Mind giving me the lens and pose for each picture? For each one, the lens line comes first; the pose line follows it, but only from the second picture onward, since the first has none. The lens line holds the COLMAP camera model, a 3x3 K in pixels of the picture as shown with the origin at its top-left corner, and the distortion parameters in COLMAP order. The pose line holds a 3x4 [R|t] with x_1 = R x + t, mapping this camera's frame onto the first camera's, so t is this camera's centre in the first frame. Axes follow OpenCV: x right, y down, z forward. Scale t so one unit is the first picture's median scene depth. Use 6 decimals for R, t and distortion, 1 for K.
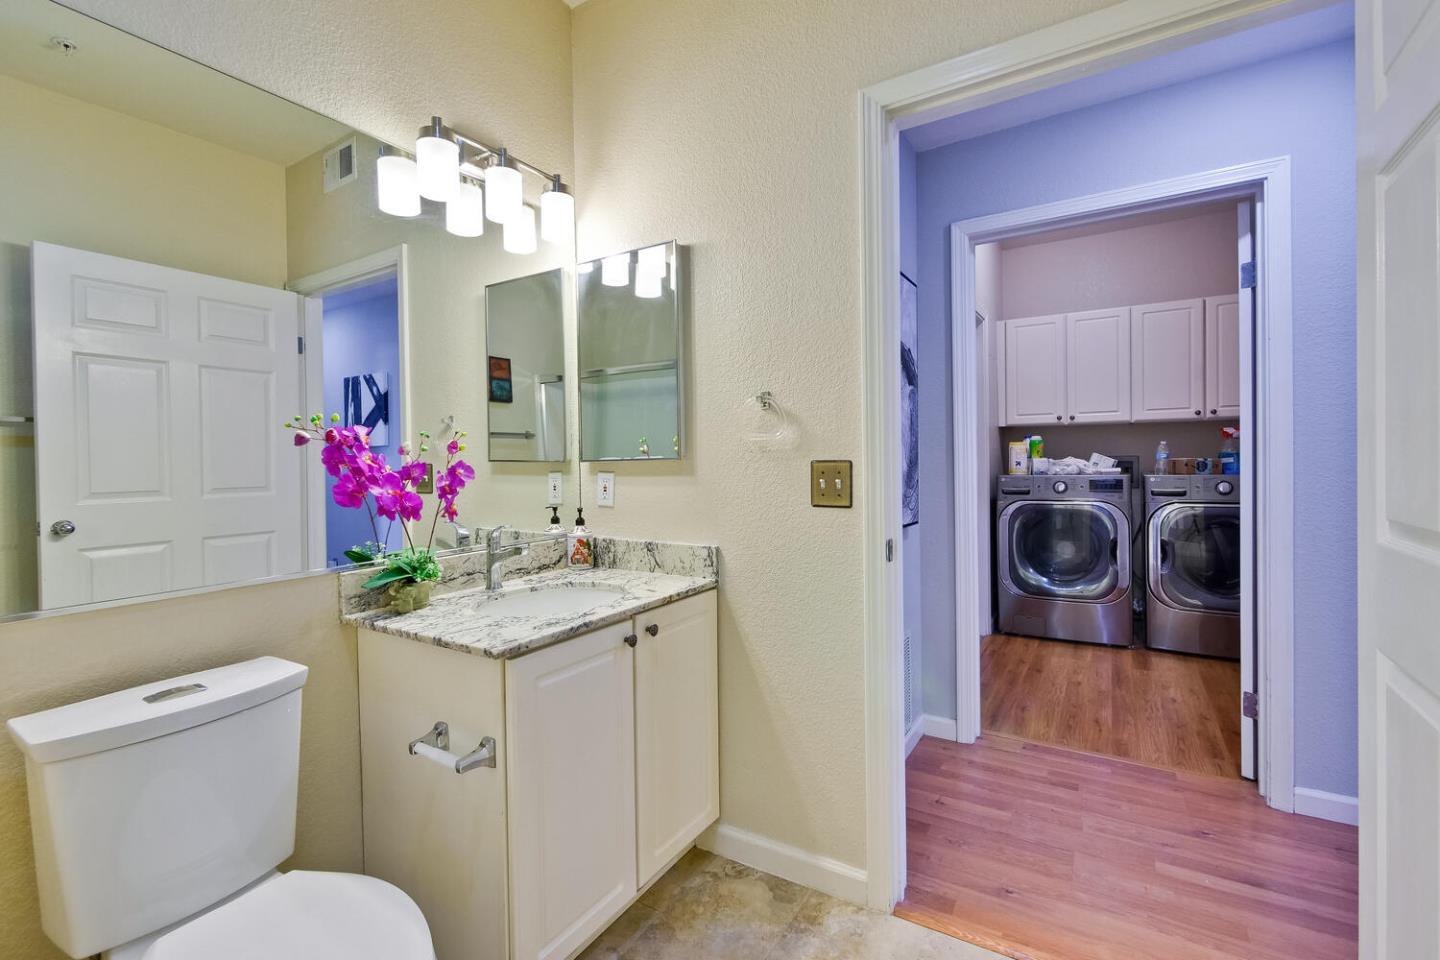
lens RADIAL K [[612.7, 0, 726.2], [0, 612.7, 472.5], [0, 0, 1]] dist [-0.003270, 0.000521]
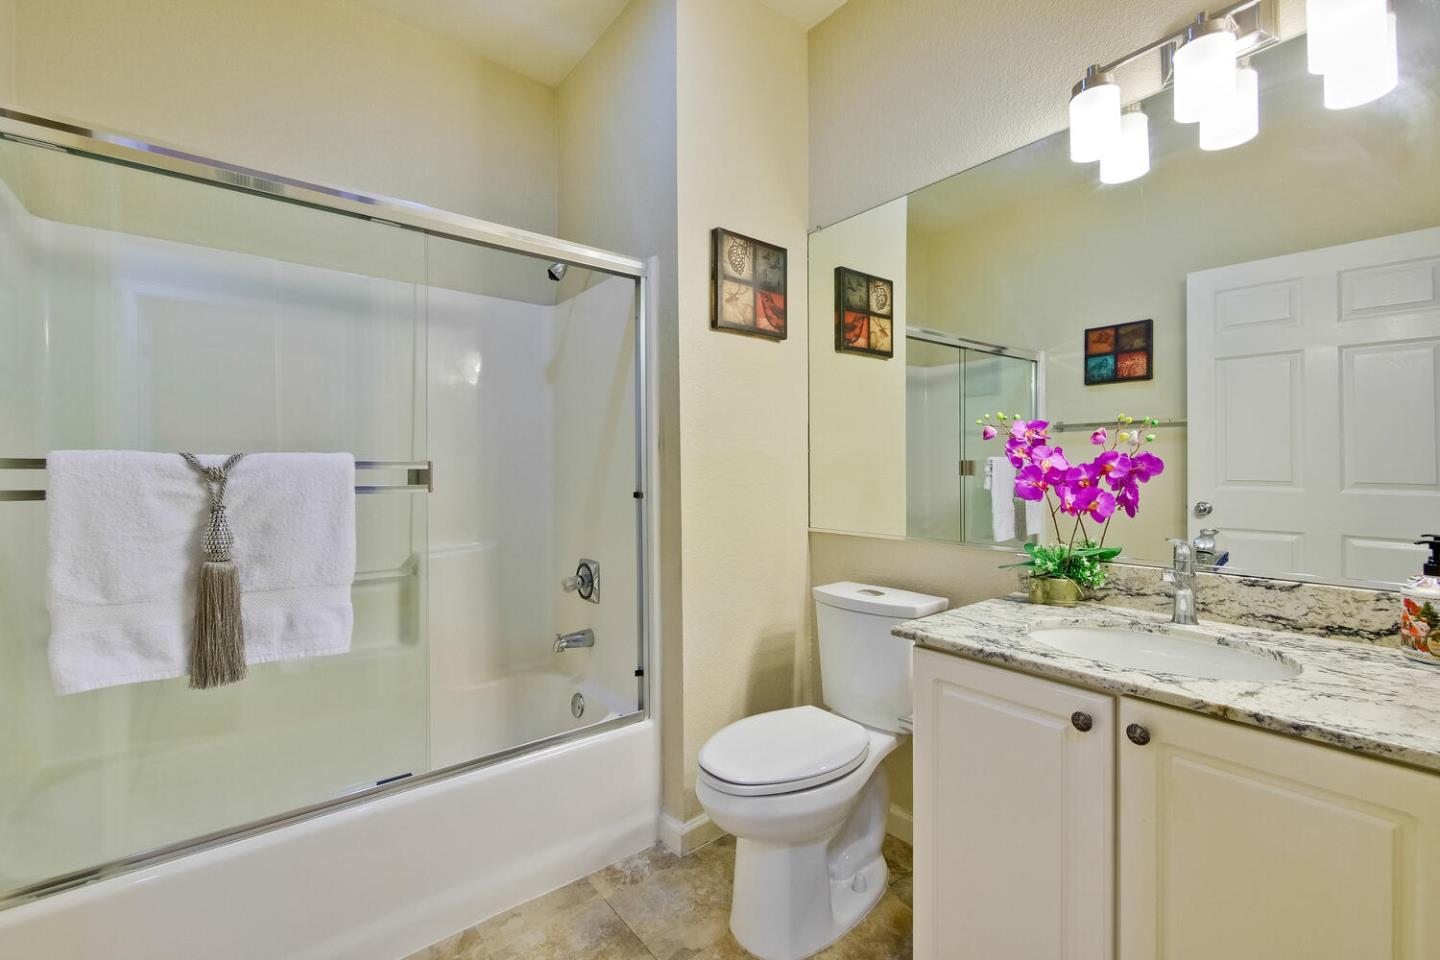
lens RADIAL K [[612.7, 0, 721.0], [0, 612.7, 466.7], [0, 0, 1]] dist [-0.003270, 0.000521]
pose [[-0.337298, 0.015454, -0.941271, 0.970403], [-0.003604, 0.999837, 0.017707, -0.024662], [0.941391, 0.009365, -0.337187, 1.355680]]
